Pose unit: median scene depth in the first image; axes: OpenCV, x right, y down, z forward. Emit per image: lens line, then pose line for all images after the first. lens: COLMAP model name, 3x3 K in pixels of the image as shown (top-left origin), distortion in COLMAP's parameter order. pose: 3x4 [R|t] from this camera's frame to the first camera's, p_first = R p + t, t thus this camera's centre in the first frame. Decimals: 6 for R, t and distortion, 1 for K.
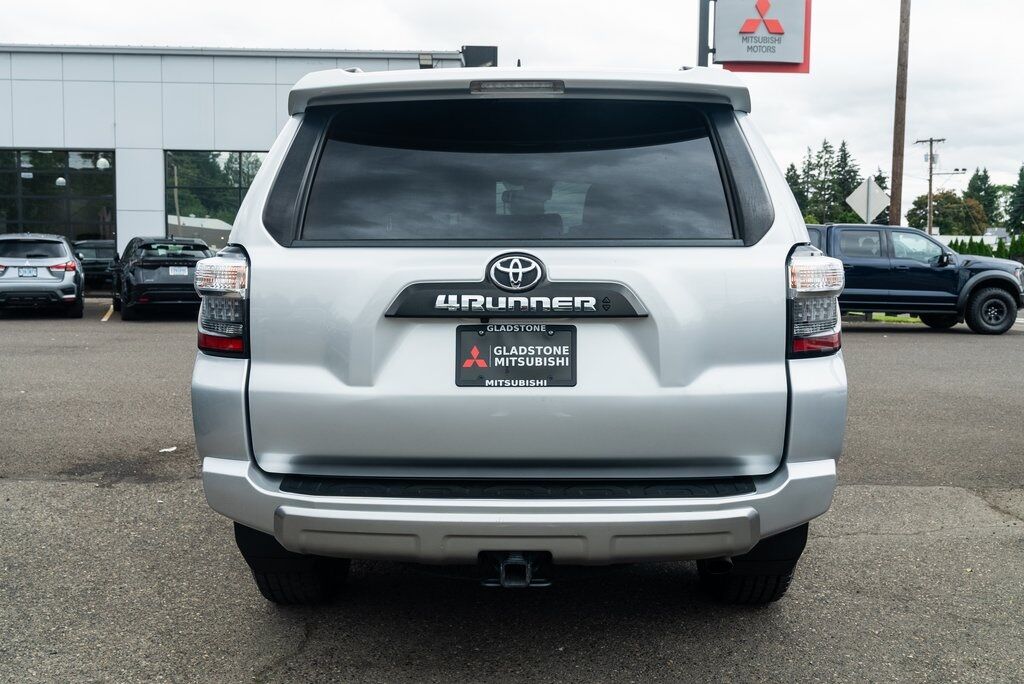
lens RADIAL K [[959.1, 0, 510.9], [0, 959.1, 337.5], [0, 0, 1]] dist [0.005699, 0.000000]
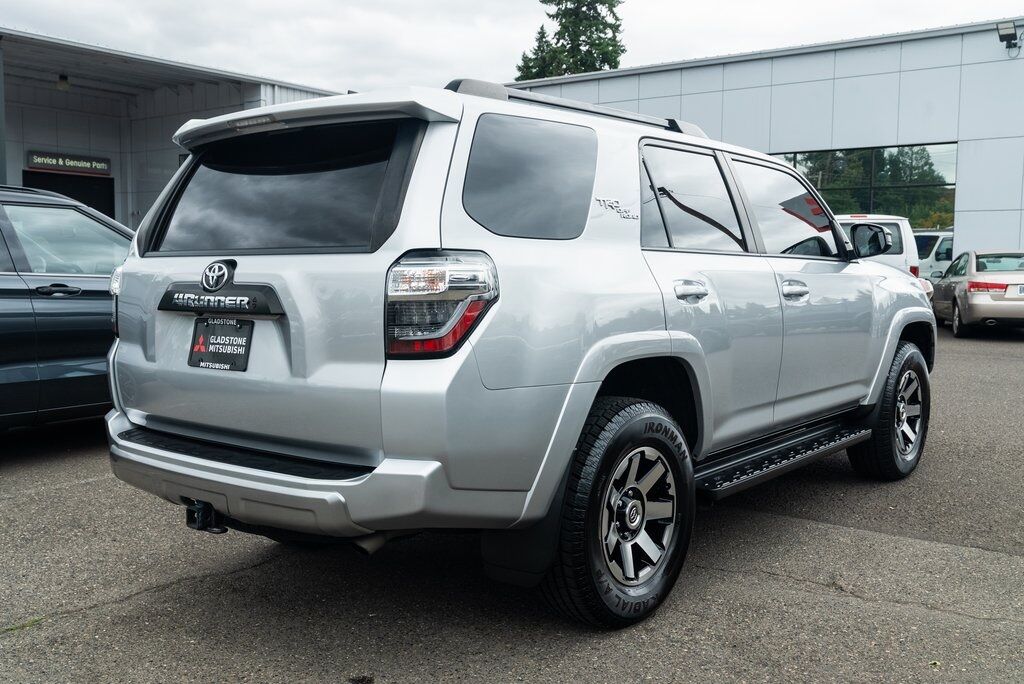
lens RADIAL K [[1007.9, 0, 513.2], [0, 1007.9, 345.2], [0, 0, 1]] dist [0.017470, 0.000000]
pose [[0.782057, 0.047433, -0.621399, 0.764958], [-0.047974, 0.998723, 0.015858, -0.012392], [0.621357, 0.017409, 0.783334, 0.153617]]
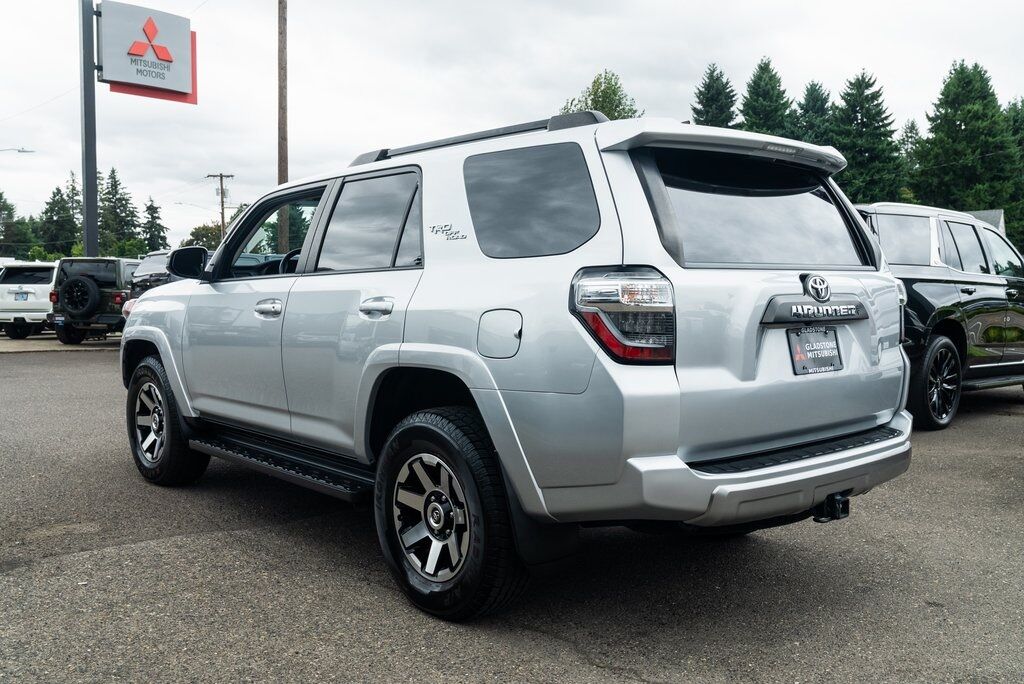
lens RADIAL K [[959.1, 0, 512.0], [0, 959.1, 342.3], [0, 0, 1]] dist [0.005699, 0.000000]
pose [[0.728242, -0.040751, 0.684108, -0.850020], [0.057939, 0.998318, -0.002209, -0.009208], [-0.682867, 0.041245, 0.729378, 0.214491]]
